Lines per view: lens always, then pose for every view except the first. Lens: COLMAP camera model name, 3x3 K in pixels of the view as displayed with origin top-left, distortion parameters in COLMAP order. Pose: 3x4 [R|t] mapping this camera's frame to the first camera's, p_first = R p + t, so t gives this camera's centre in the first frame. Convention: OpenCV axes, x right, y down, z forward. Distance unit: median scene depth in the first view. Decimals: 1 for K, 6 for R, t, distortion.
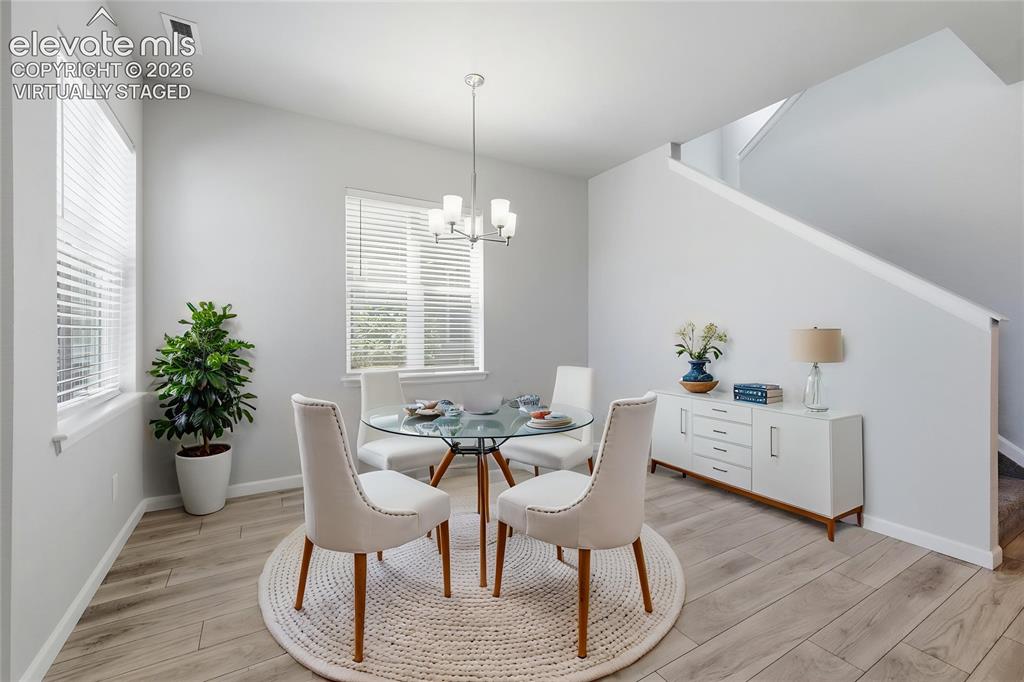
lens RADIAL K [[429.8, 0, 509.2], [0, 429.8, 335.4], [0, 0, 1]] dist [0.002227, 0.000506]
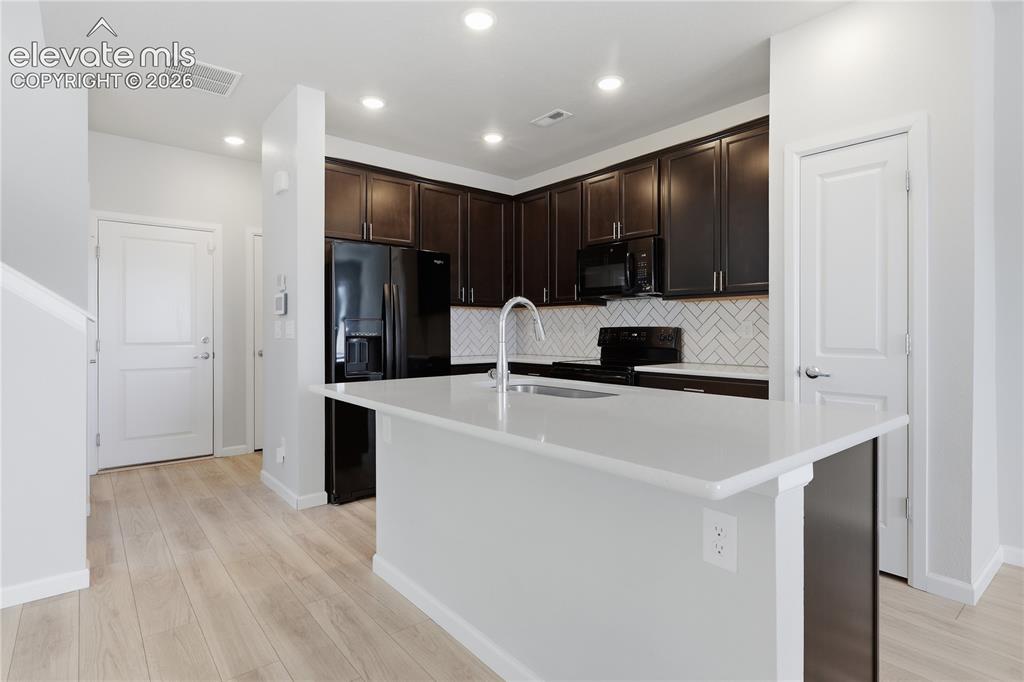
lens RADIAL K [[517.6, 0, 512.7], [0, 517.6, 331.6], [0, 0, 1]] dist [-0.000011, -0.000100]
pose [[-0.162256, 0.000272, 0.986749, -0.131653], [0.009197, 0.999957, 0.001236, -0.003465], [-0.986706, 0.009276, -0.162252, 0.259105]]
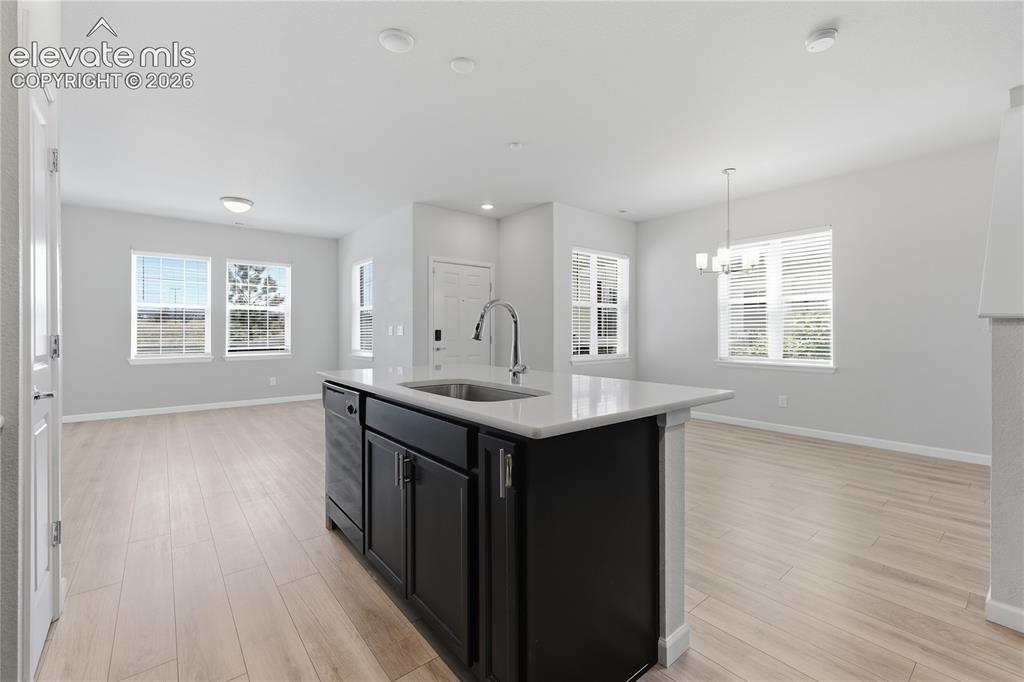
lens RADIAL K [[438.4, 0, 509.7], [0, 438.4, 336.5], [0, 0, 1]] dist [0.006303, -0.000905]
pose [[0.153770, 0.010504, -0.988051, 1.749538], [-0.006219, 0.999934, 0.009663, -0.000590], [0.988087, 0.004658, 0.153825, -0.051332]]
